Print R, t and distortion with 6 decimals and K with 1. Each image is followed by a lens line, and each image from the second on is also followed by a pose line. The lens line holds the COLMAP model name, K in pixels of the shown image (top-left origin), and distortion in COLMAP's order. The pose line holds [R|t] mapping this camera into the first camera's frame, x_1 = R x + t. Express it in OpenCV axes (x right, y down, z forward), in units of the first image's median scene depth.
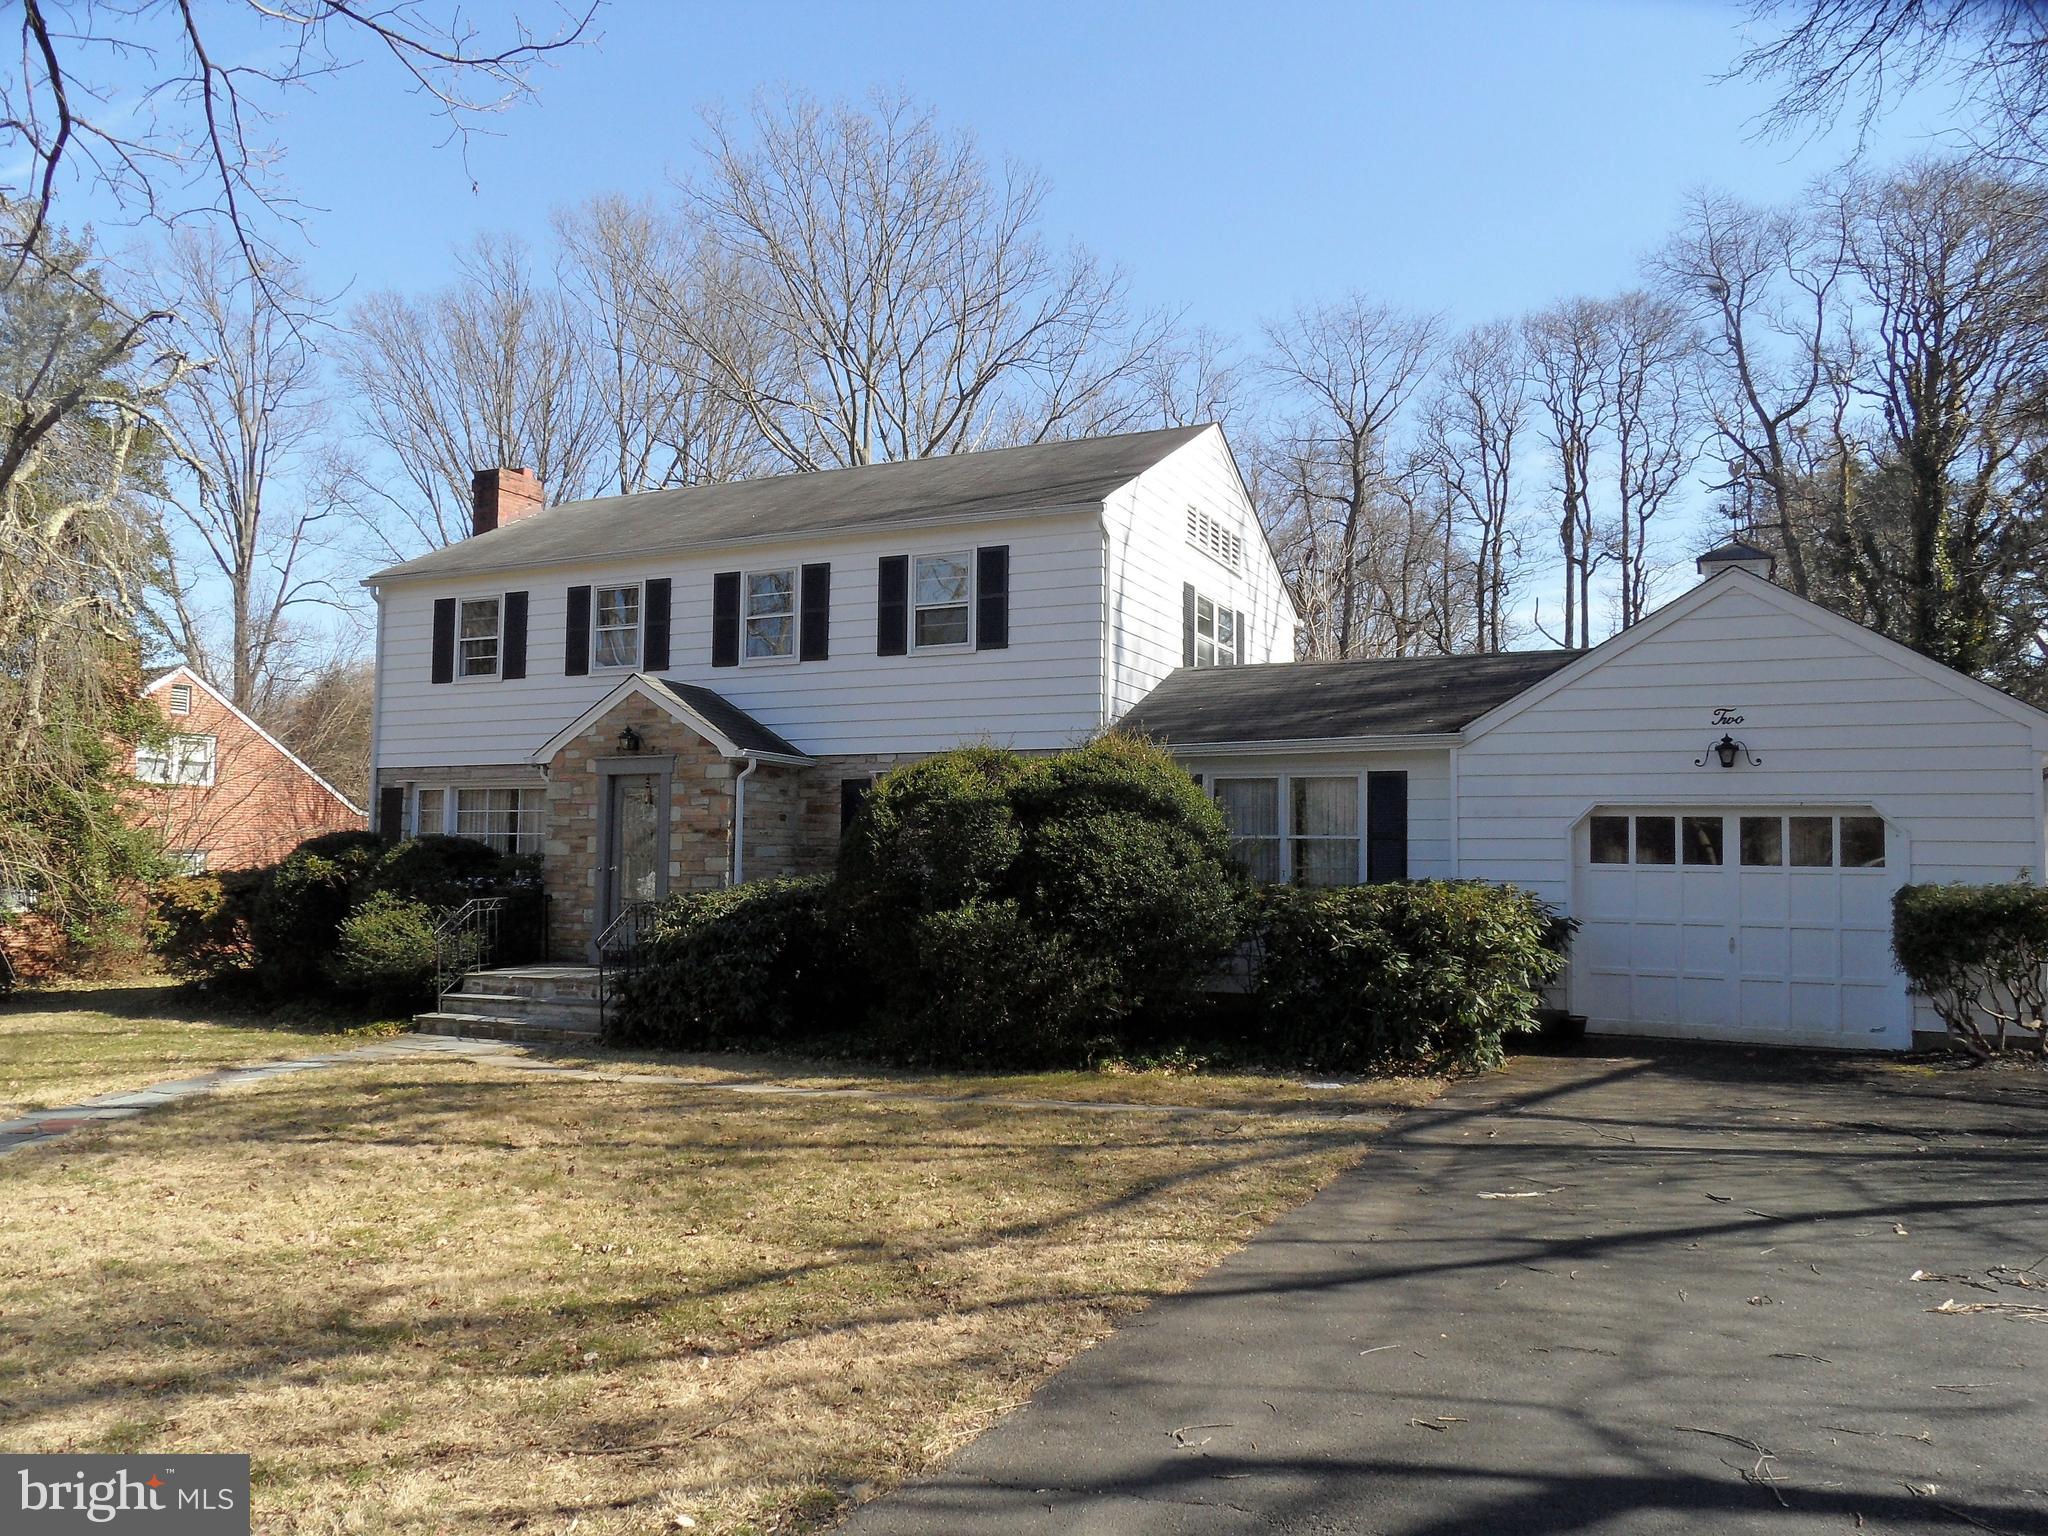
lens RADIAL K [[1513.5, 0, 1020.0], [0, 1513.5, 778.4], [0, 0, 1]] dist [-0.014681, 0.013294]
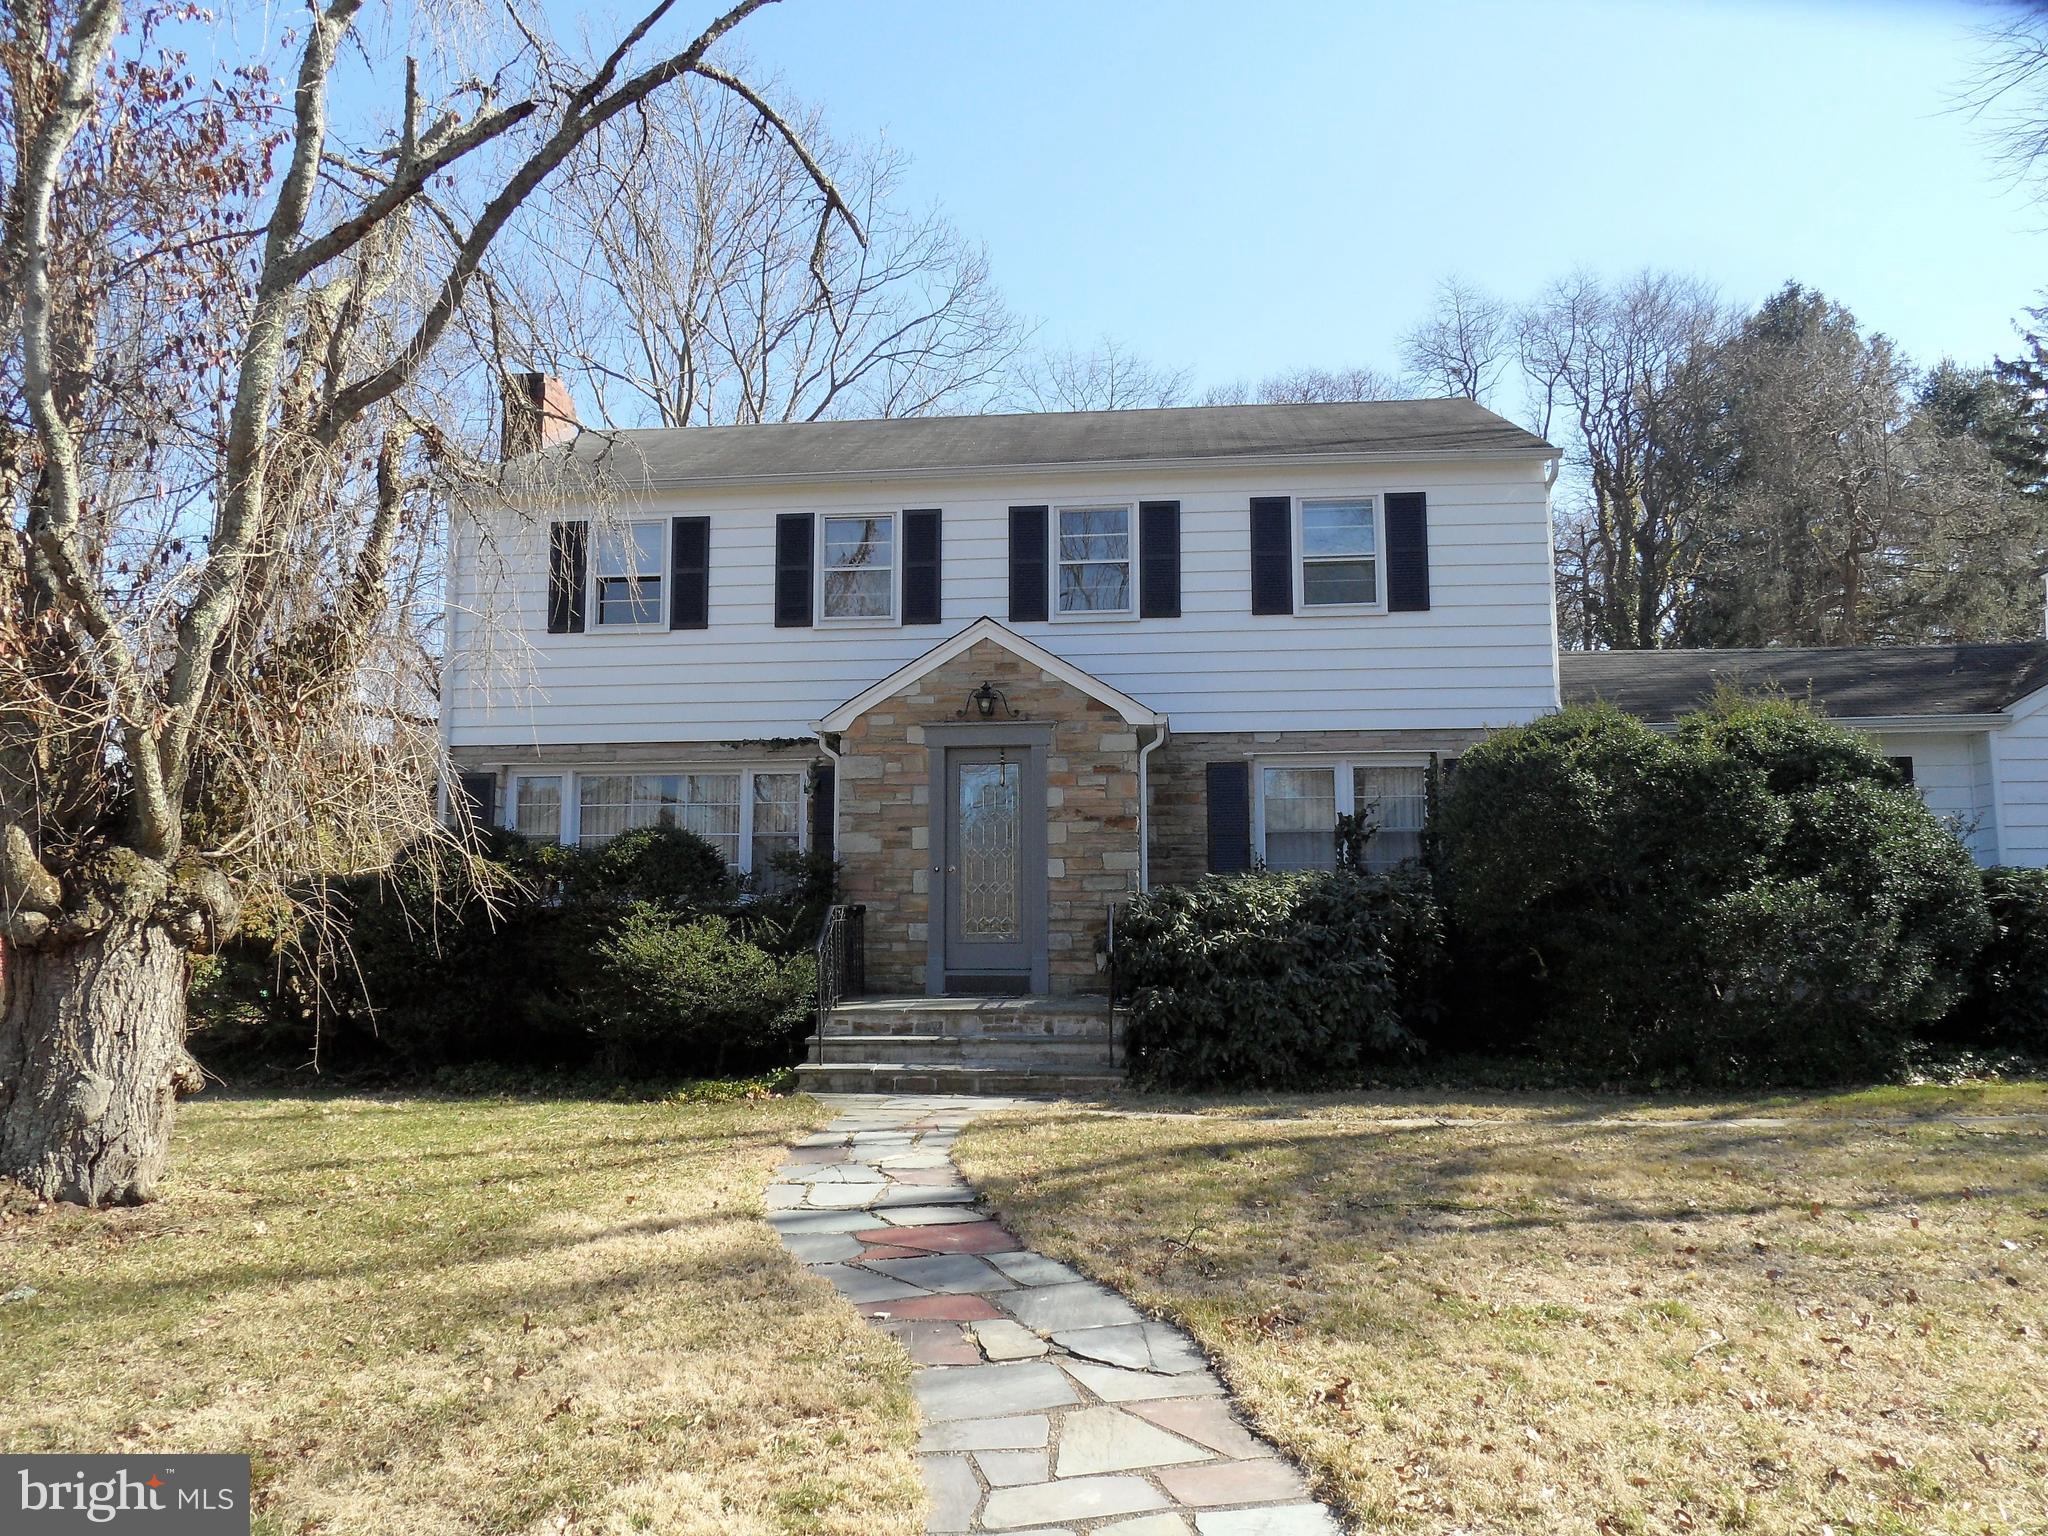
lens RADIAL K [[1513.5, 0, 1019.8], [0, 1513.5, 777.3], [0, 0, 1]] dist [-0.014681, 0.013294]
pose [[0.942826, 0.024411, 0.332390, -0.487584], [-0.008782, 0.998787, -0.048441, 0.049533], [-0.333169, 0.042752, 0.941897, 0.264968]]
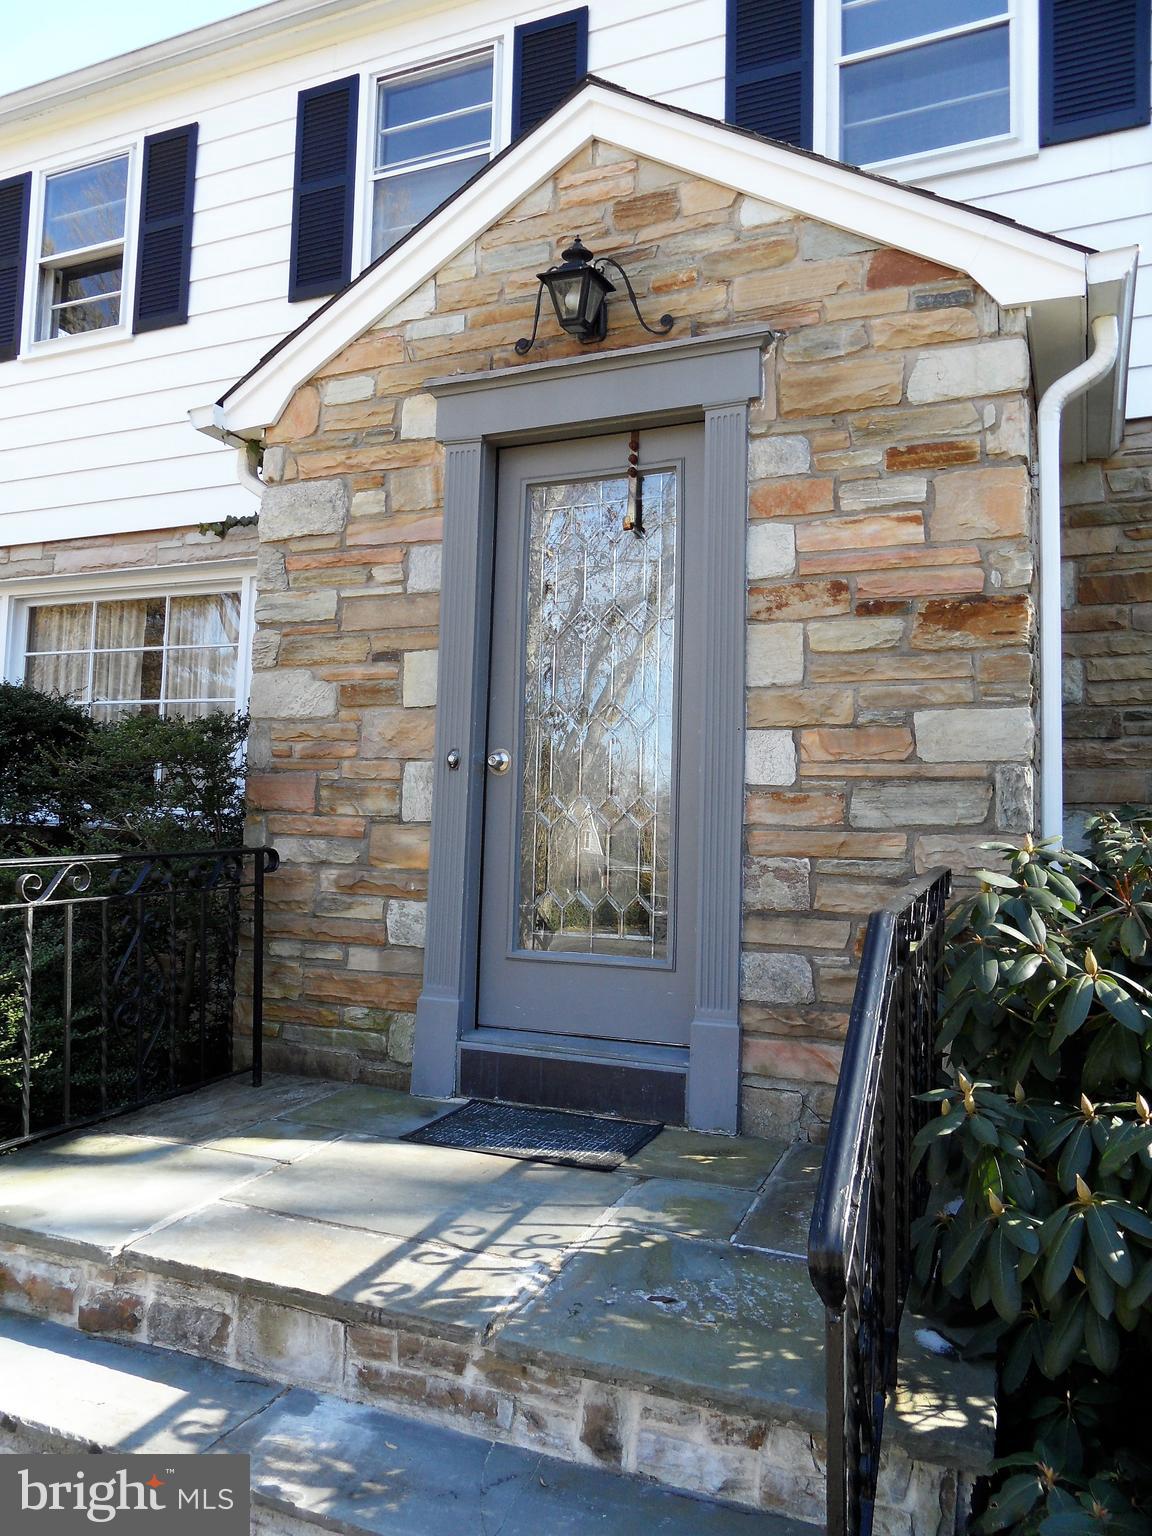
lens RADIAL K [[1135.1, 0, 570.6], [0, 1135.1, 755.5], [0, 0, 1]] dist [-0.014681, 0.013294]
pose [[0.999474, 0.017467, 0.027307, -0.258927], [-0.017289, 0.999828, -0.006721, 0.059424], [-0.027420, 0.006246, 0.999605, 0.778053]]
